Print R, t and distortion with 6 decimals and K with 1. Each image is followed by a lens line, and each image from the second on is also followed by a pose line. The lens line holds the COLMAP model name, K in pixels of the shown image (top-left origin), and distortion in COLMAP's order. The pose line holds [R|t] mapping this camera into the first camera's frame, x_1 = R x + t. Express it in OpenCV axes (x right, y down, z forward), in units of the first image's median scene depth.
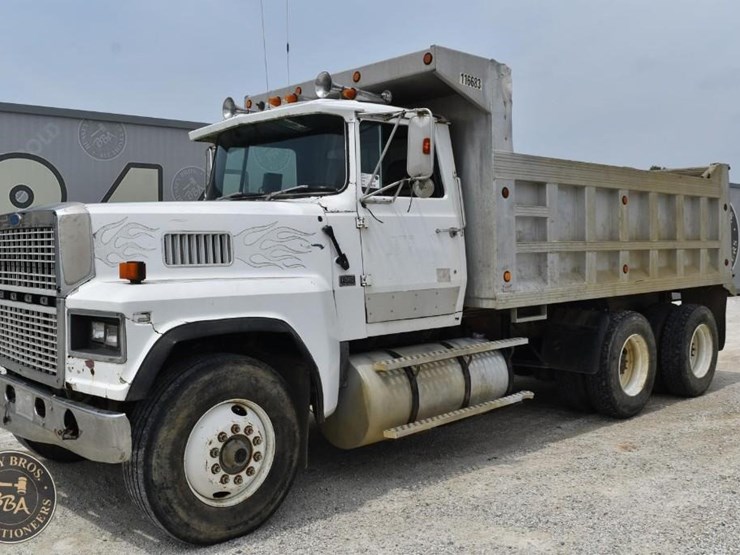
lens RADIAL K [[751.4, 0, 370.0], [0, 751.4, 277.5], [0, 0, 1]] dist [-0.080658, 0.006568]
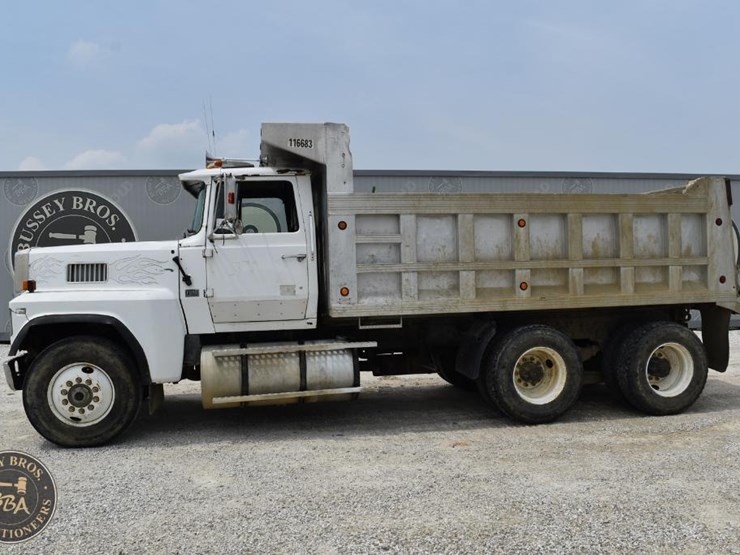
lens RADIAL K [[653.9, 0, 374.0], [0, 653.9, 275.5], [0, 0, 1]] dist [-0.093967, 0.016679]
pose [[0.845161, -0.002577, -0.534506, 0.922974], [-0.009528, 0.999757, -0.019886, -0.008172], [0.534427, 0.021900, 0.844931, 0.108399]]
